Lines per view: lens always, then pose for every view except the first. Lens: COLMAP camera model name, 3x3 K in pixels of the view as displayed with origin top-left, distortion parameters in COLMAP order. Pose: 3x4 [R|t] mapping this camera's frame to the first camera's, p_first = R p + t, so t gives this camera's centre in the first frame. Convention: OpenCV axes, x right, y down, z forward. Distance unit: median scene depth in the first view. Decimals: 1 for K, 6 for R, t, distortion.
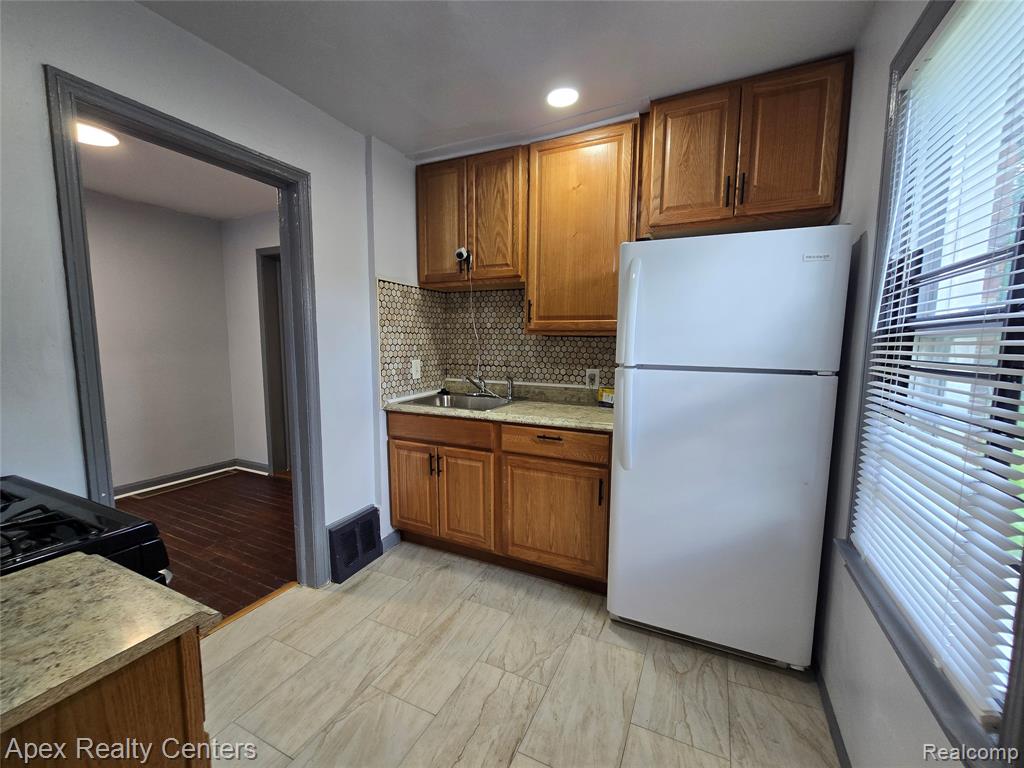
lens RADIAL K [[419.4, 0, 512.0], [0, 419.4, 385.3], [0, 0, 1]] dist [-0.003664, -0.000189]
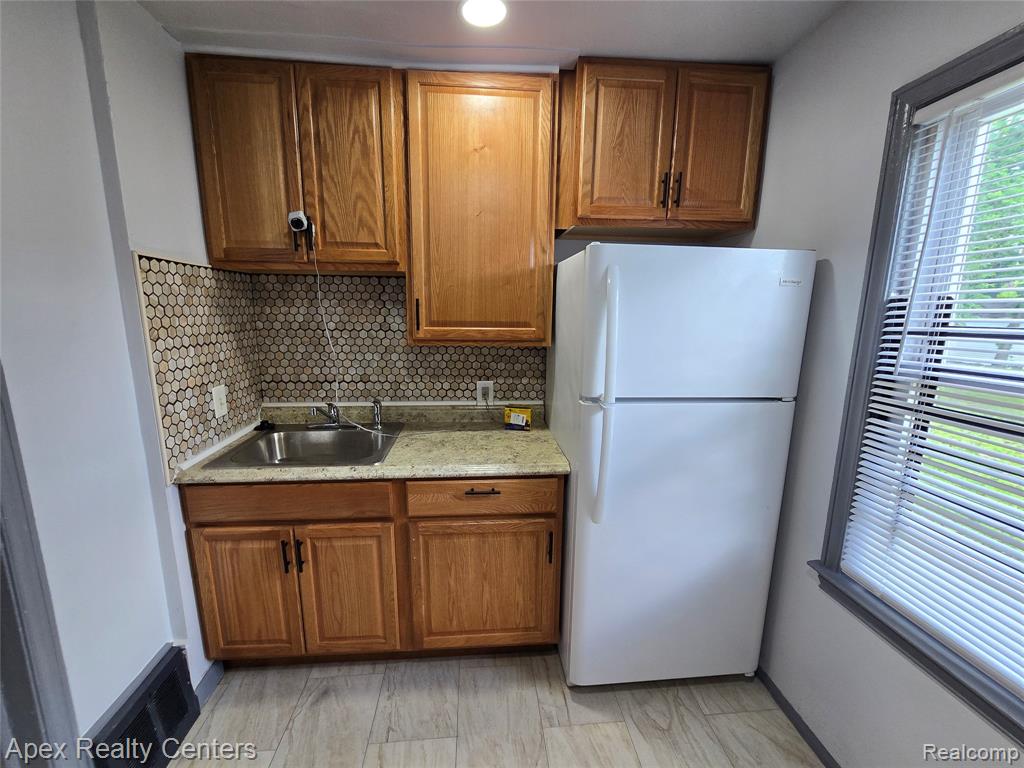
lens RADIAL K [[419.4, 0, 512.0], [0, 419.4, 385.3], [0, 0, 1]] dist [-0.003664, -0.000189]
pose [[0.859397, -0.089324, 0.503447, -0.188757], [0.049898, 0.994574, 0.091286, -0.109755], [-0.508869, -0.053330, 0.859190, 0.280945]]
